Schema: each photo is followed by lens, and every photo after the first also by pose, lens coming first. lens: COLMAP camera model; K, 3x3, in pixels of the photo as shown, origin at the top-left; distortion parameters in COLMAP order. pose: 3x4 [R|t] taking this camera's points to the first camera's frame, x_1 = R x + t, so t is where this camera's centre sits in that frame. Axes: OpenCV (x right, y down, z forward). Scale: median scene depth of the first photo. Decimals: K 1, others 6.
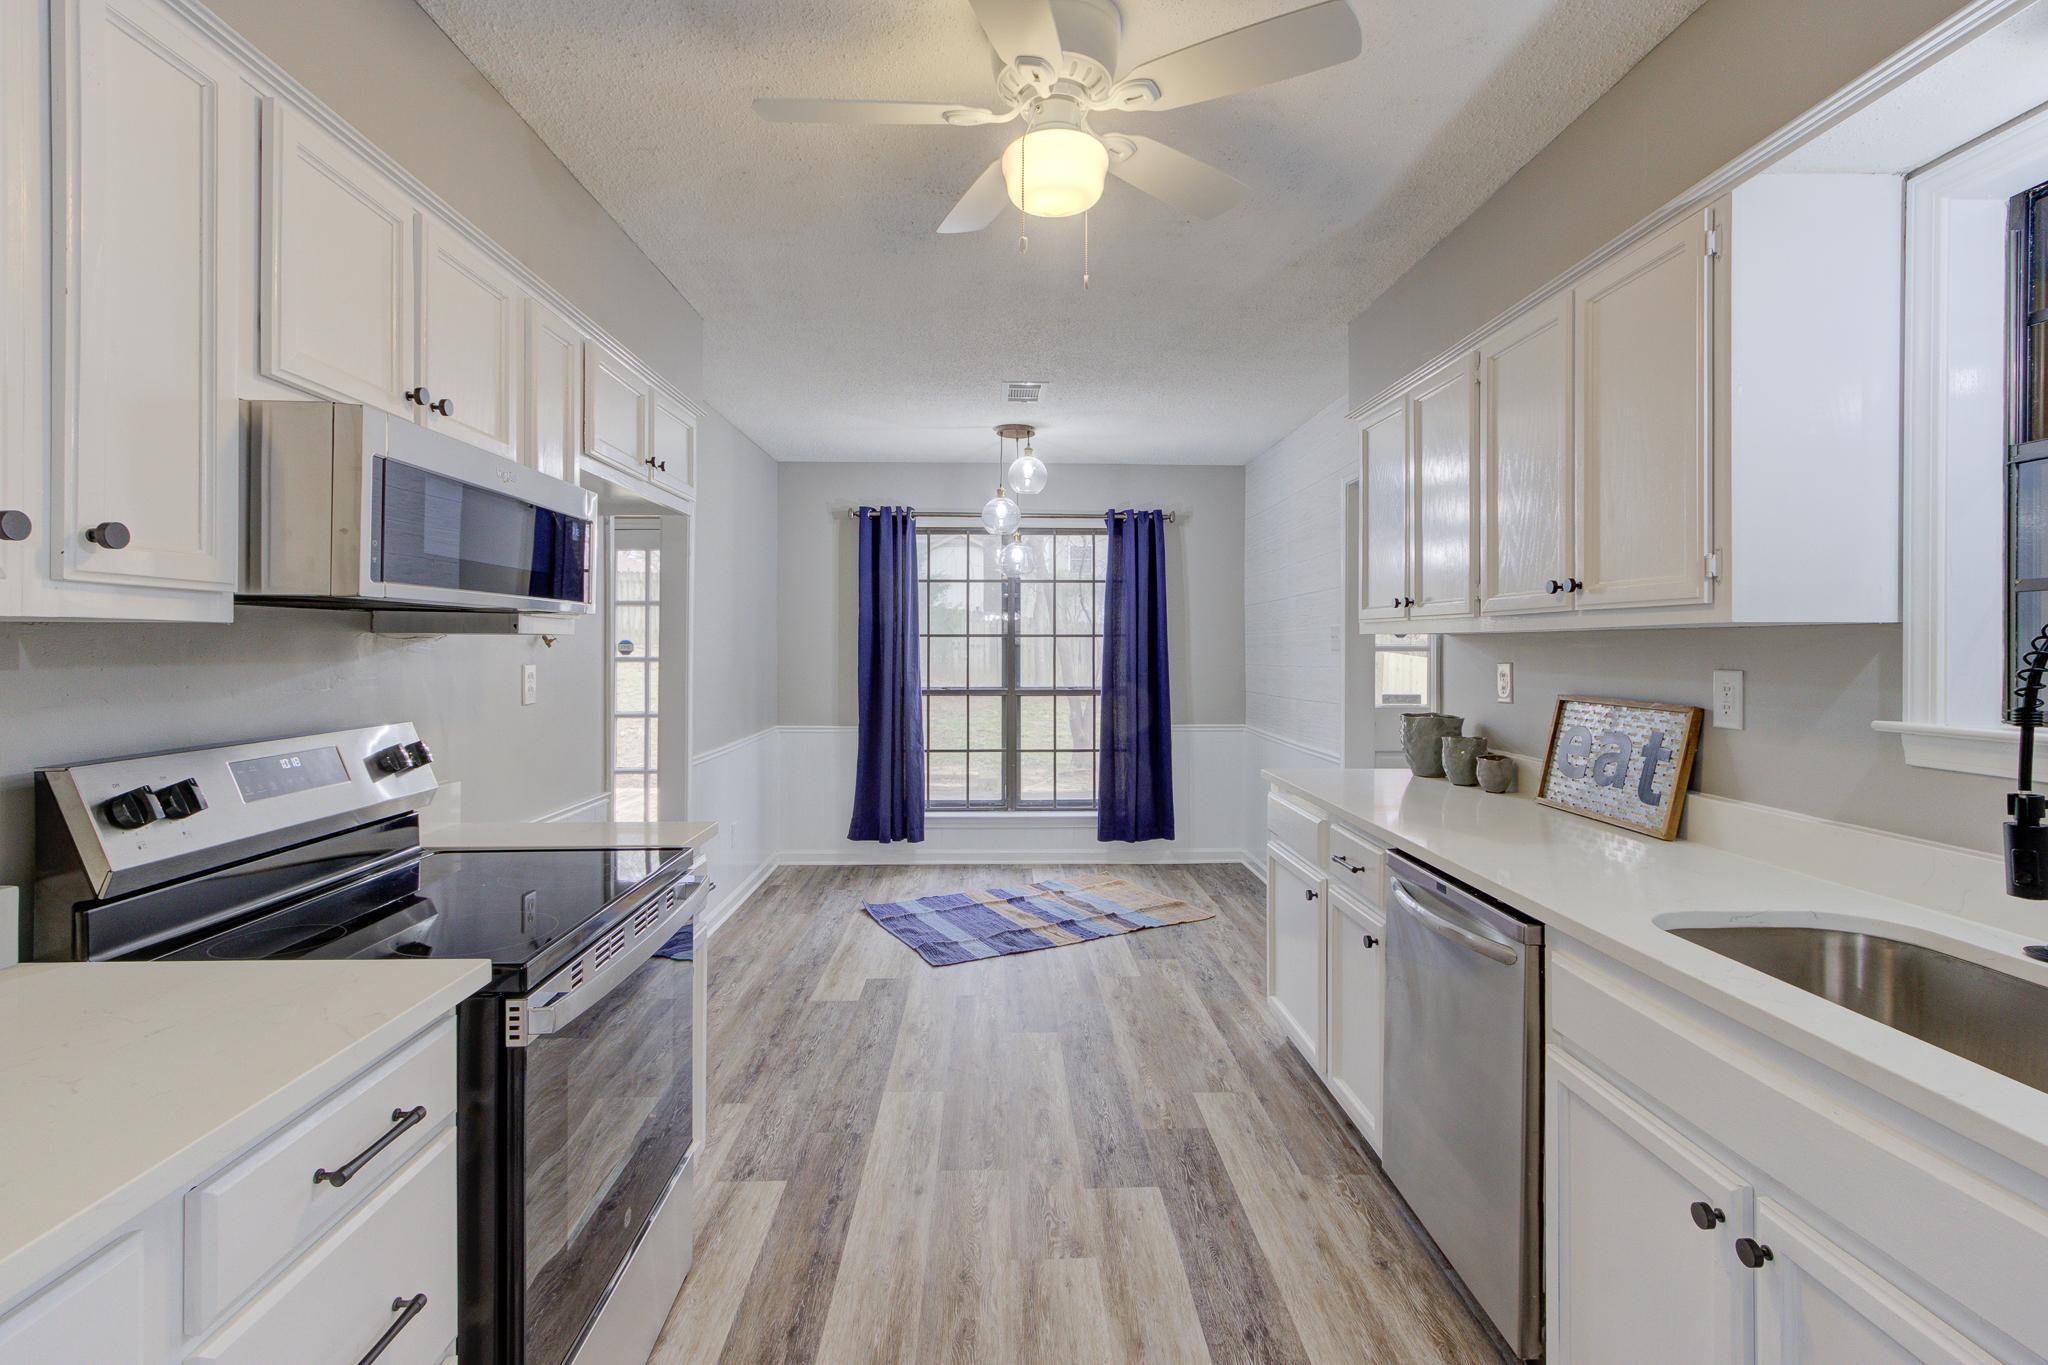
lens RADIAL K [[949.4, 0, 1028.8], [0, 949.4, 646.3], [0, 0, 1]] dist [0.000175, 0.002039]
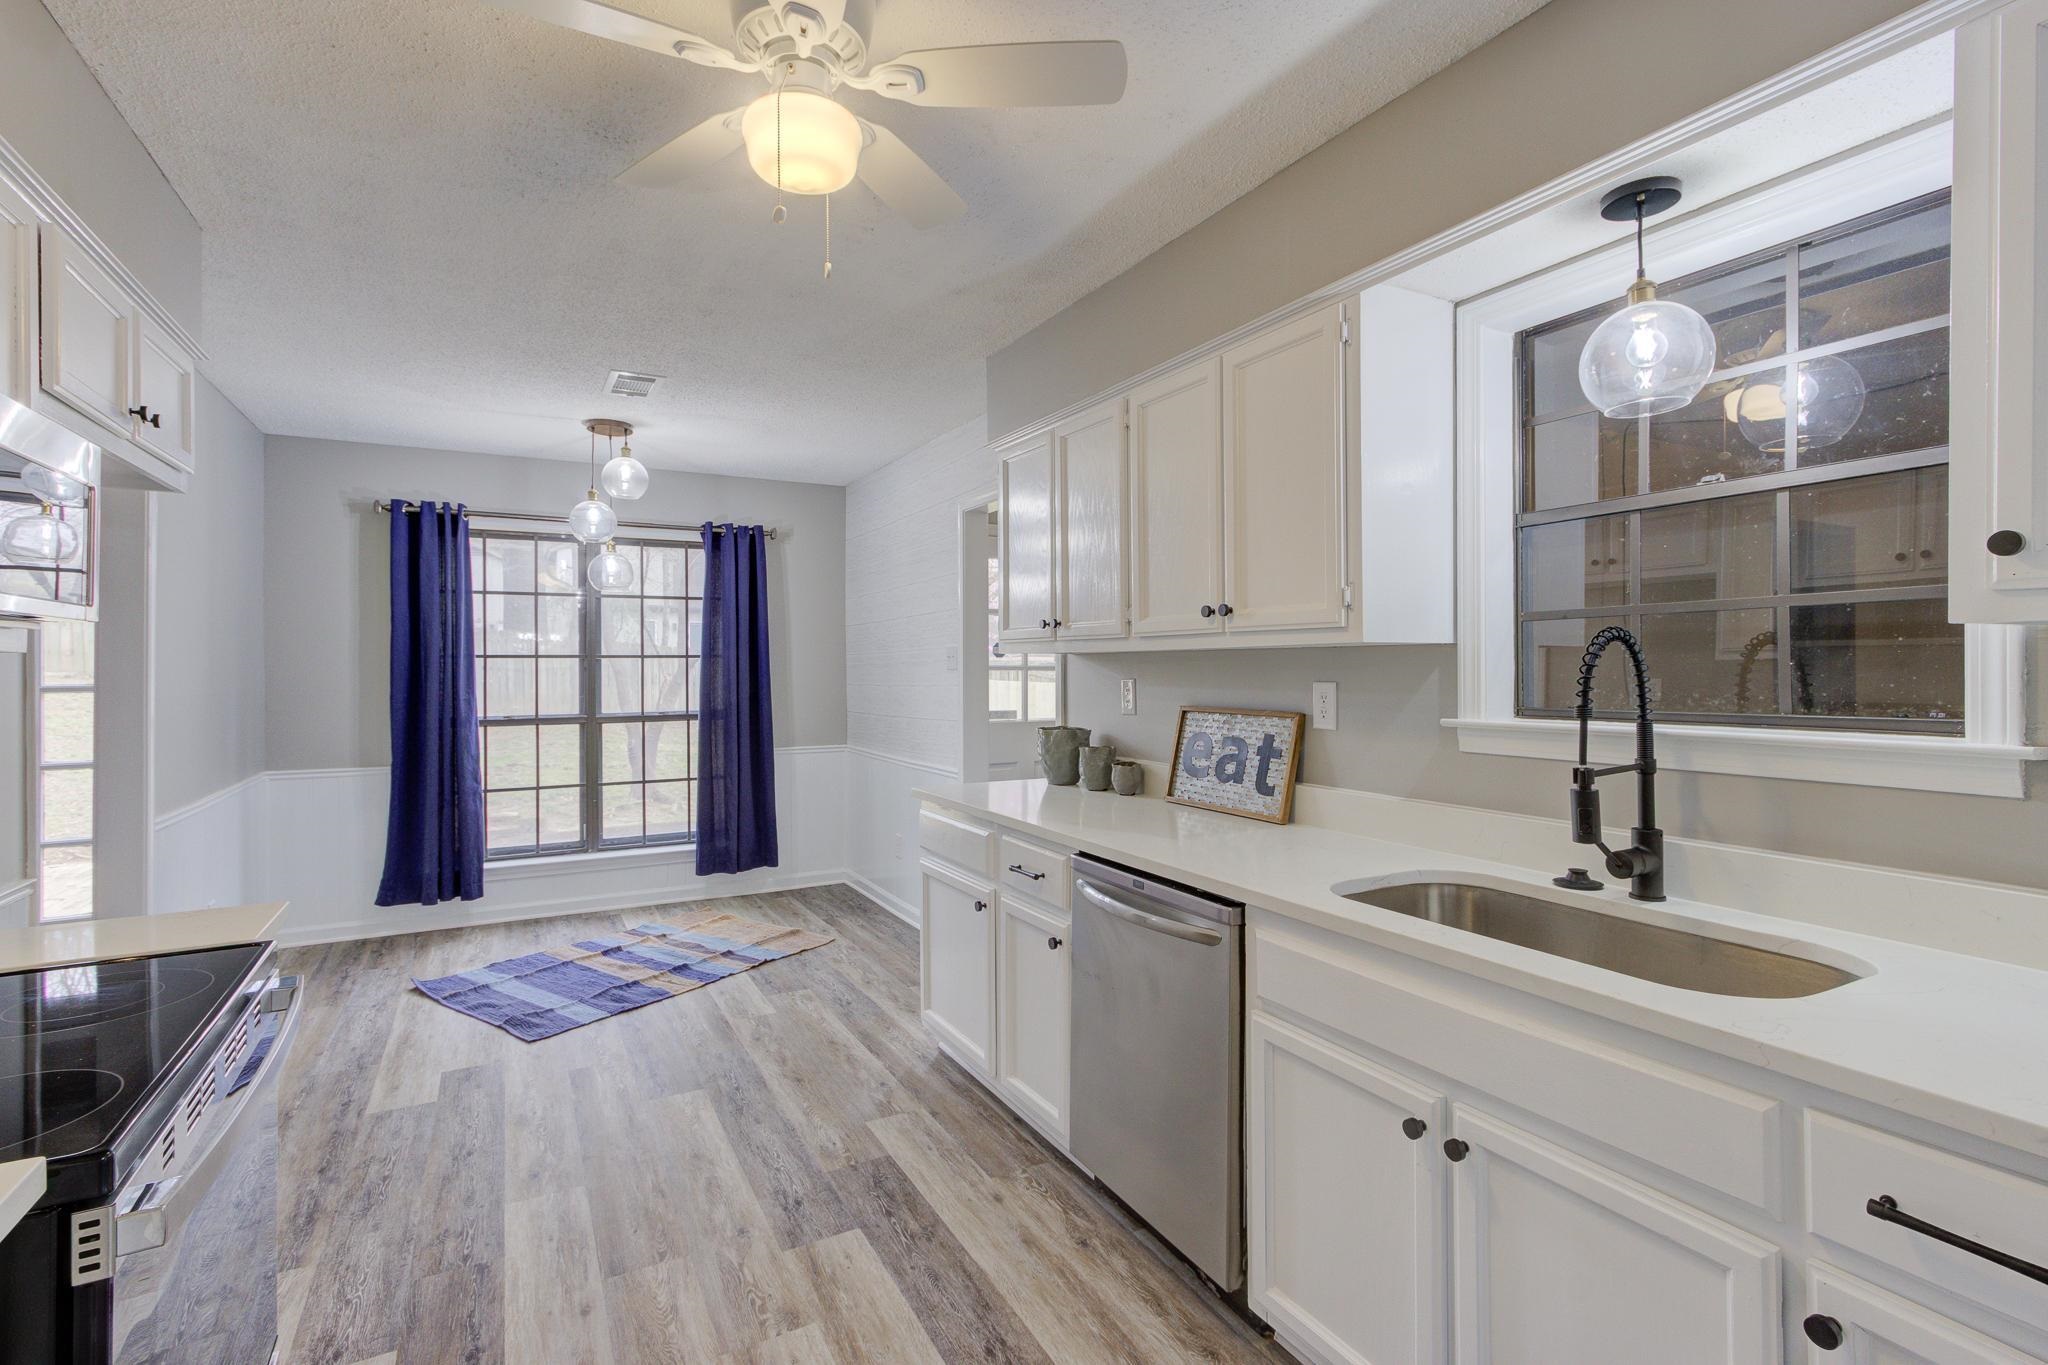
lens RADIAL K [[940.1, 0, 1018.4], [0, 940.1, 666.6], [0, 0, 1]] dist [0.000990, 0.000916]
pose [[0.894611, -0.005542, 0.446811, -0.122848], [0.006220, 0.999981, -0.000051, 0.002072], [-0.446802, 0.002825, 0.894628, 0.065601]]
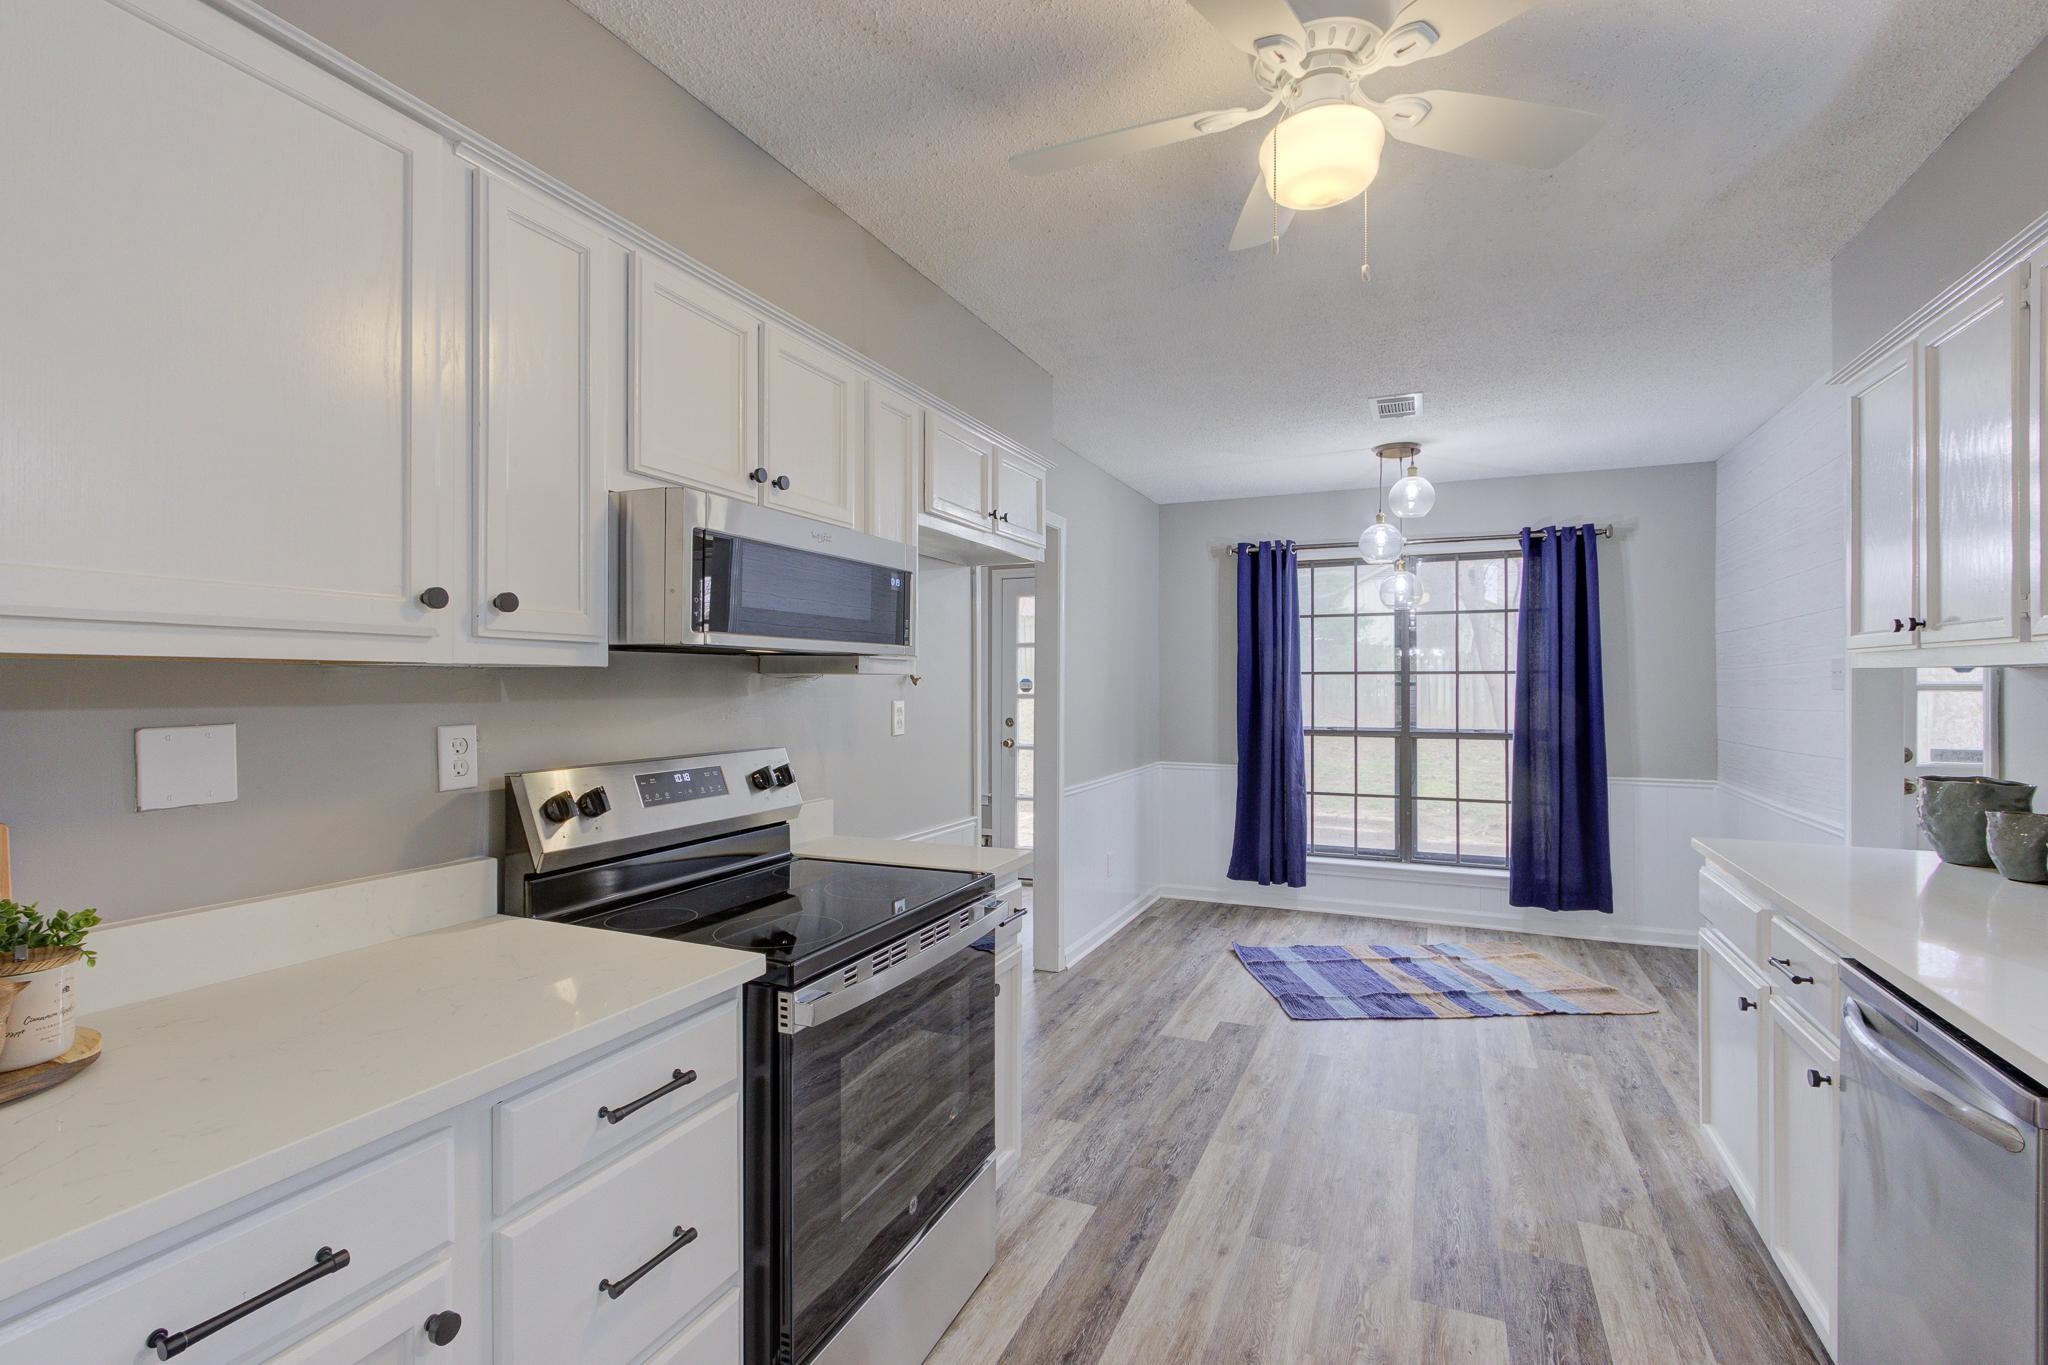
lens RADIAL K [[935.0, 0, 1024.0], [0, 935.0, 682.5], [0, 0, 1]] dist [-0.000049, 0.004136]
pose [[0.899553, -0.001199, -0.436810, 0.101684], [0.000391, 0.999998, -0.001941, -0.000235], [0.436812, 0.001575, 0.899551, 0.051315]]
